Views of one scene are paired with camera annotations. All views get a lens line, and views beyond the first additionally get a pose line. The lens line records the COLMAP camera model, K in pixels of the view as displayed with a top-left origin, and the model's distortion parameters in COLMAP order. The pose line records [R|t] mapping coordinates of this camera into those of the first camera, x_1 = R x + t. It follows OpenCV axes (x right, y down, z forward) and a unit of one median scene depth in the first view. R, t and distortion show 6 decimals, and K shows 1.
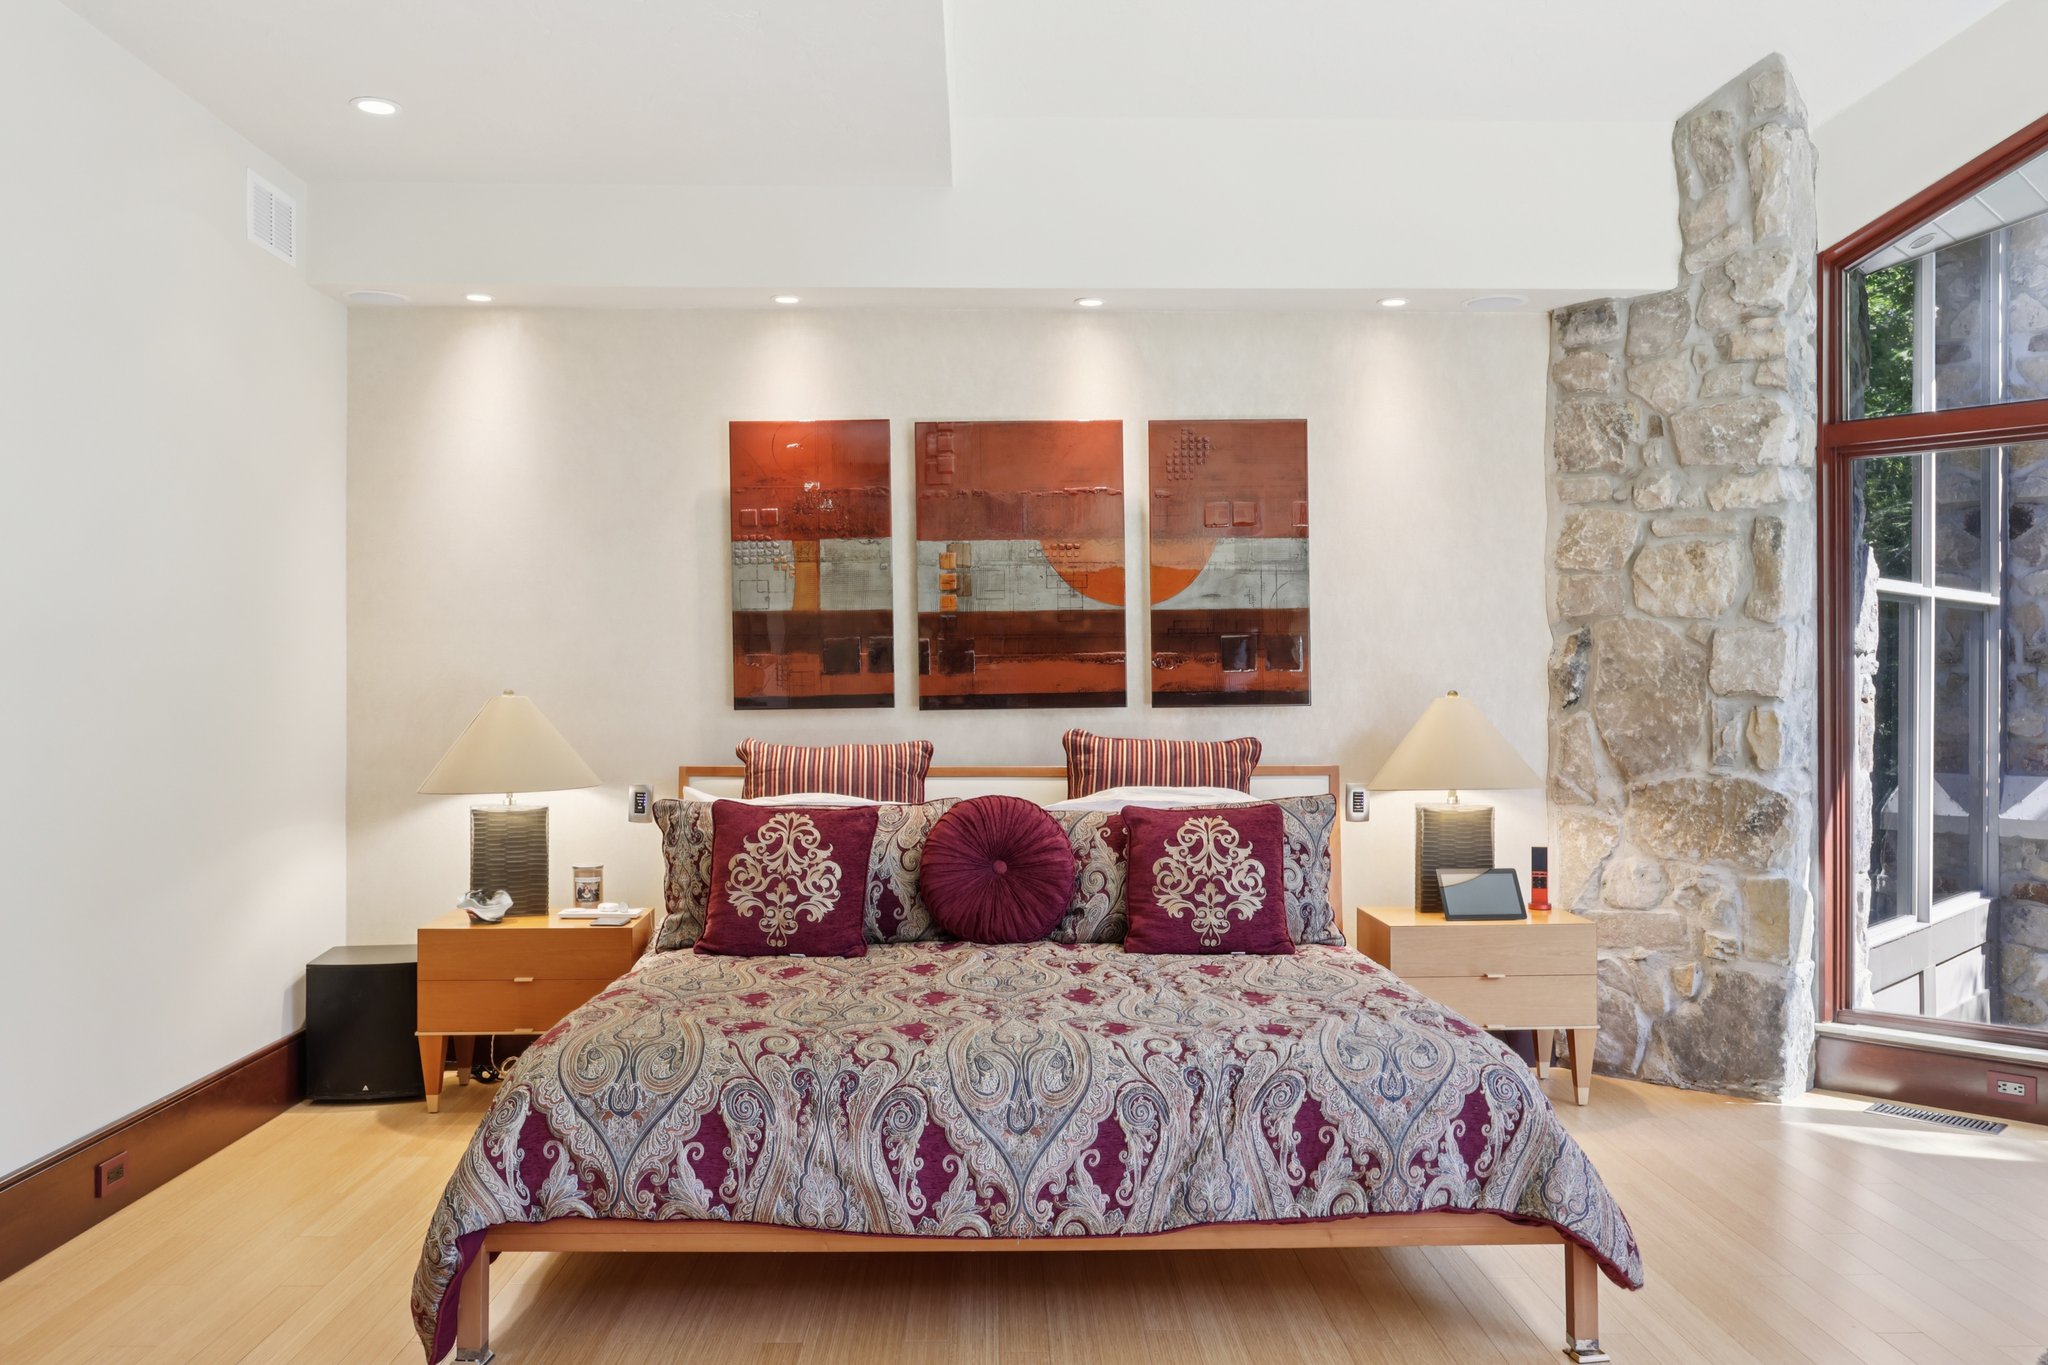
lens RADIAL K [[1620.9, 0, 1011.1], [0, 1620.9, 685.1], [0, 0, 1]] dist [-0.000940, 0.002731]
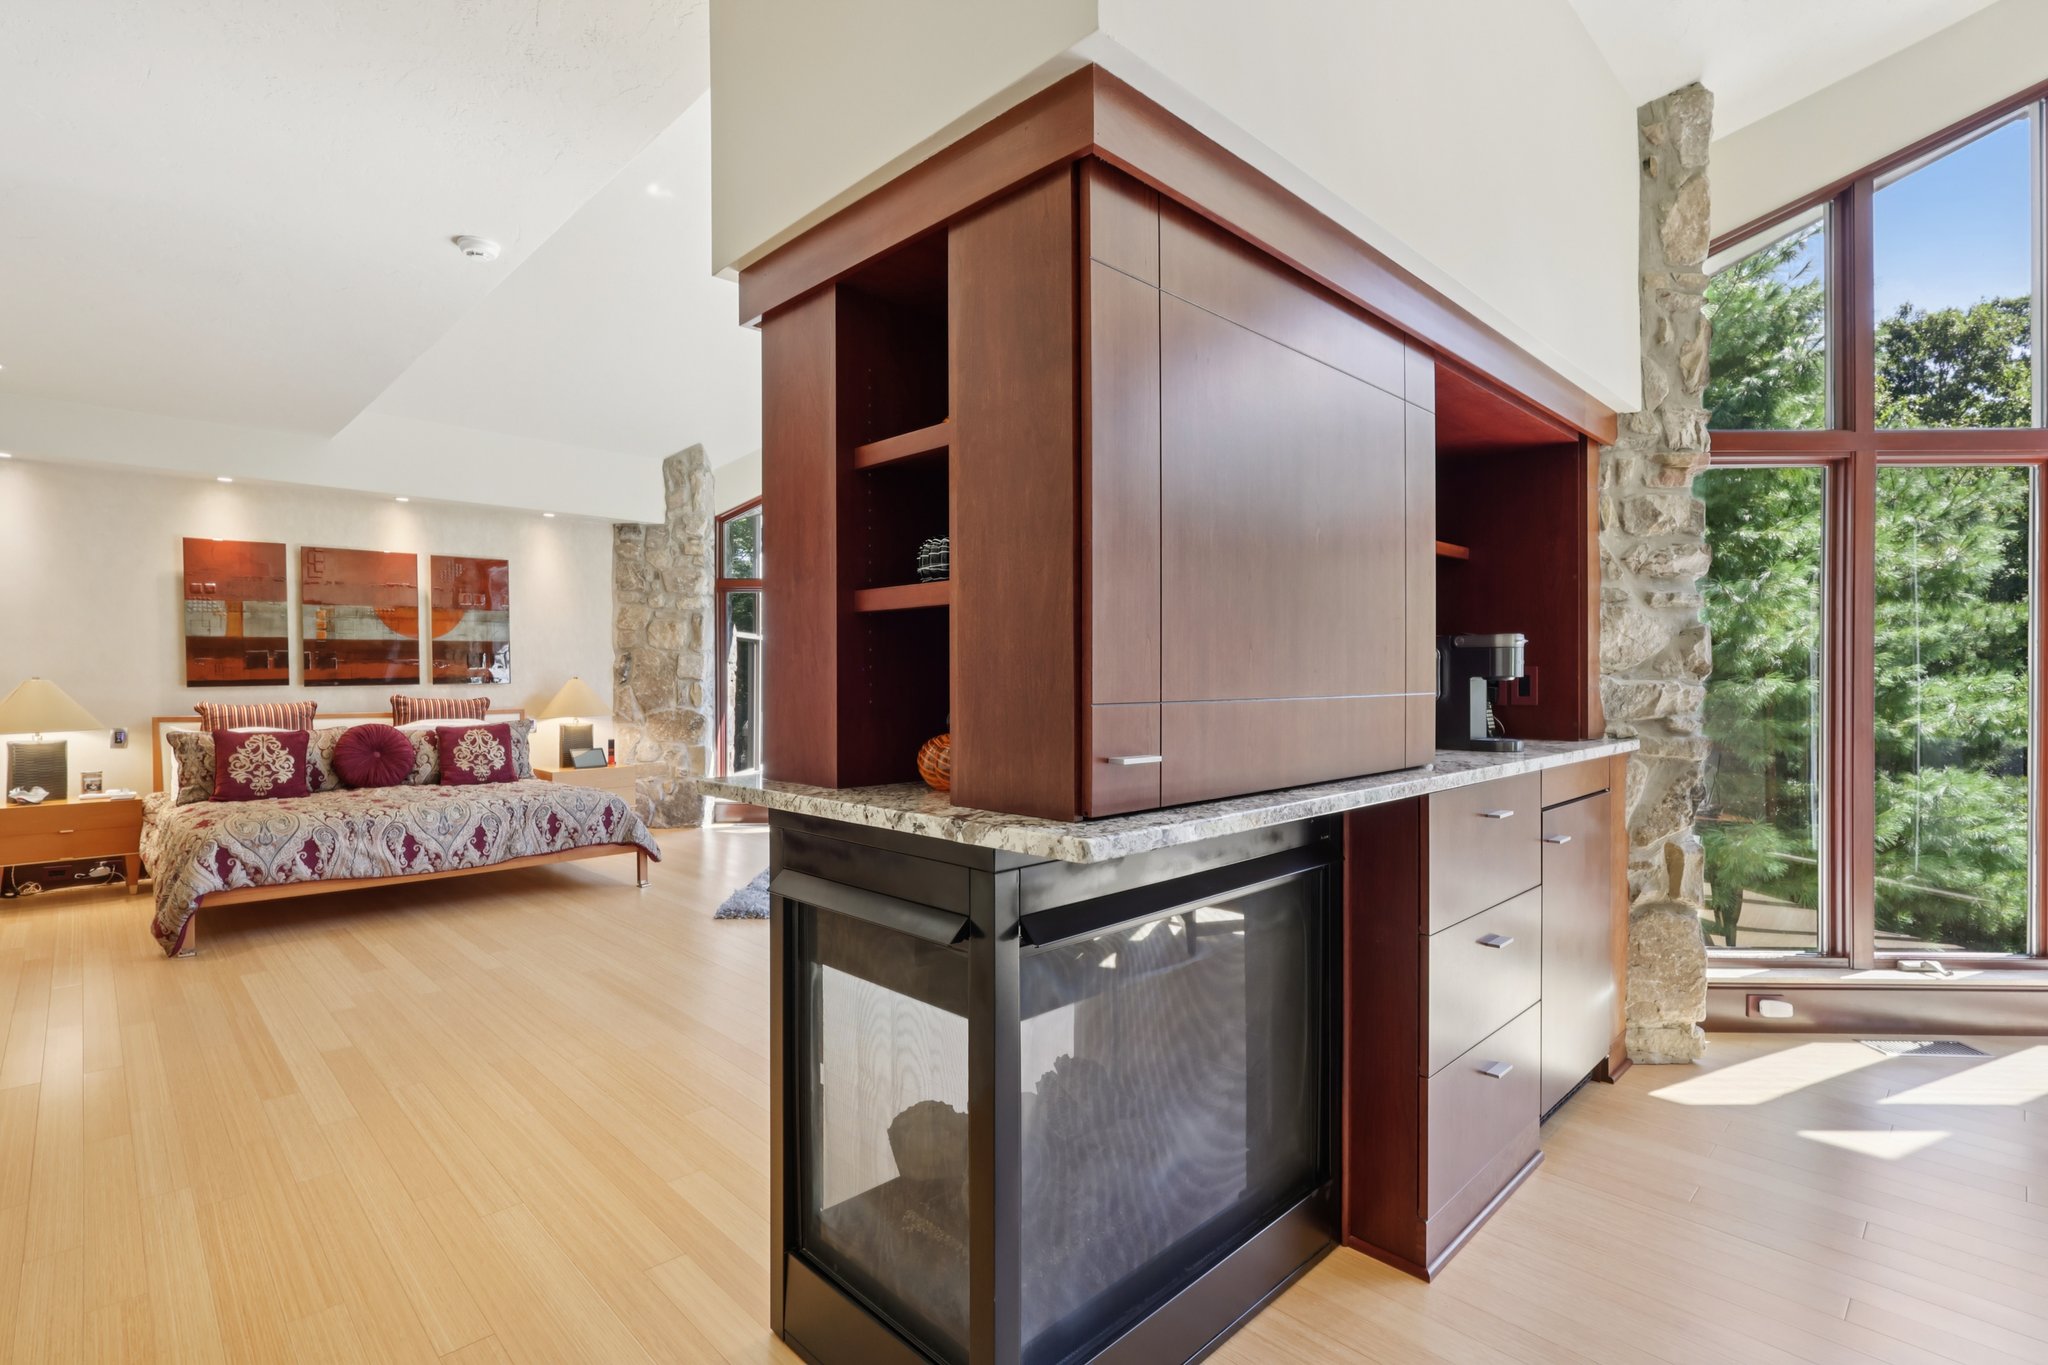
lens RADIAL K [[971.3, 0, 1015.7], [0, 971.3, 683.3], [0, 0, 1]] dist [-0.001521, 0.000397]
pose [[0.729227, -0.004697, 0.684256, -0.252537], [-0.001741, 0.999960, 0.008720, -0.001150], [-0.684270, -0.007550, 0.729190, -0.539329]]
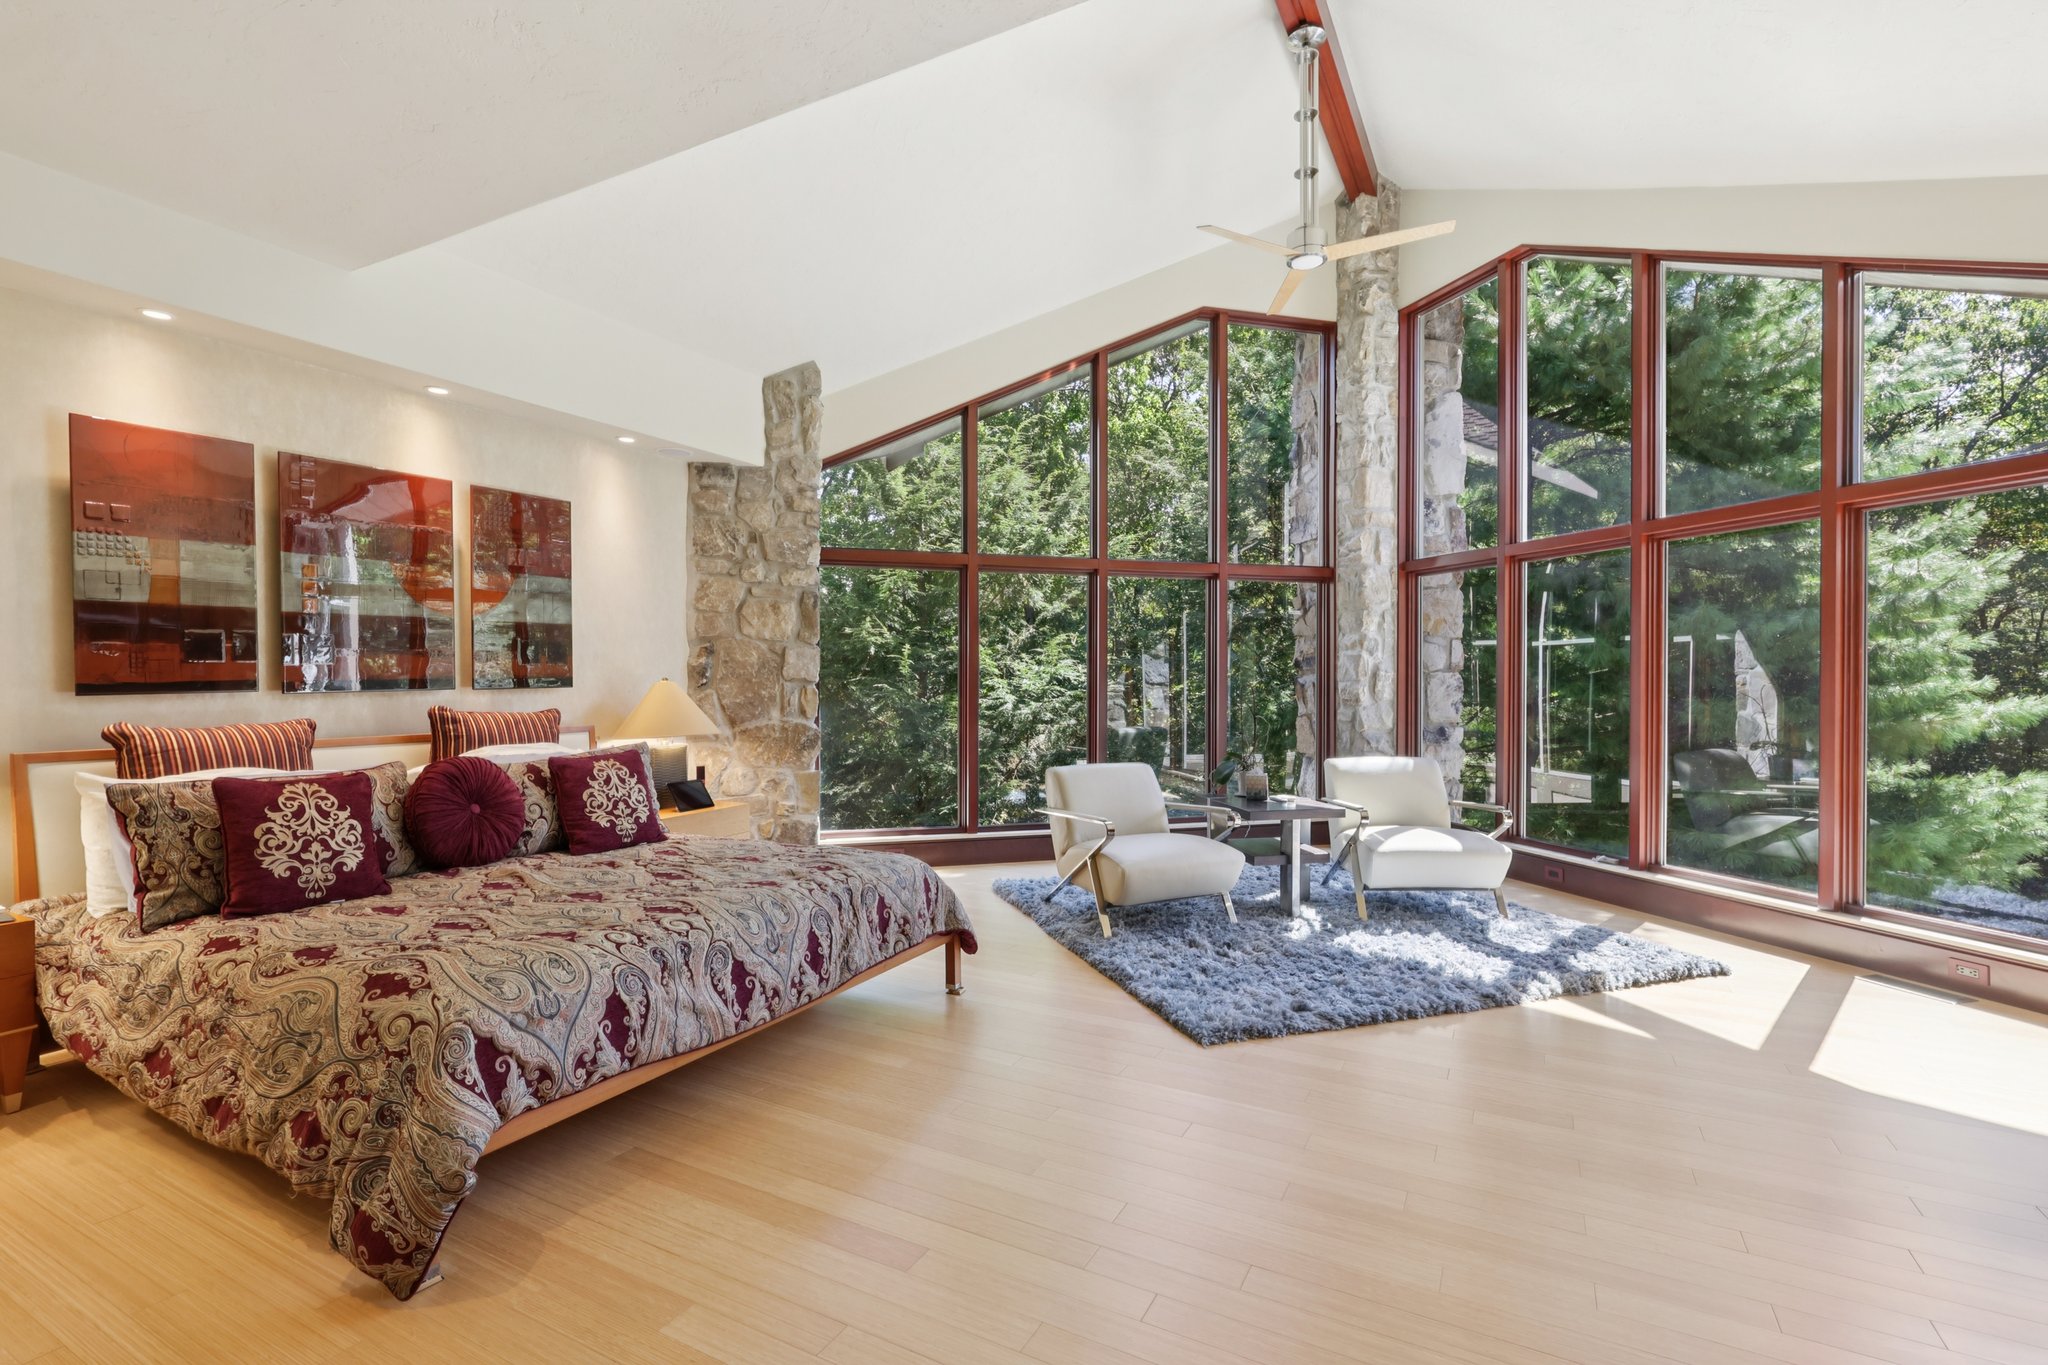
lens RADIAL K [[948.2, 0, 1015.2], [0, 948.2, 682.5], [0, 0, 1]] dist [-0.004649, -0.000274]
pose [[0.487163, -0.002995, 0.873306, -0.420649], [-0.005410, 0.999965, 0.006448, -0.000079], [-0.873295, -0.007865, 0.487129, 0.199821]]
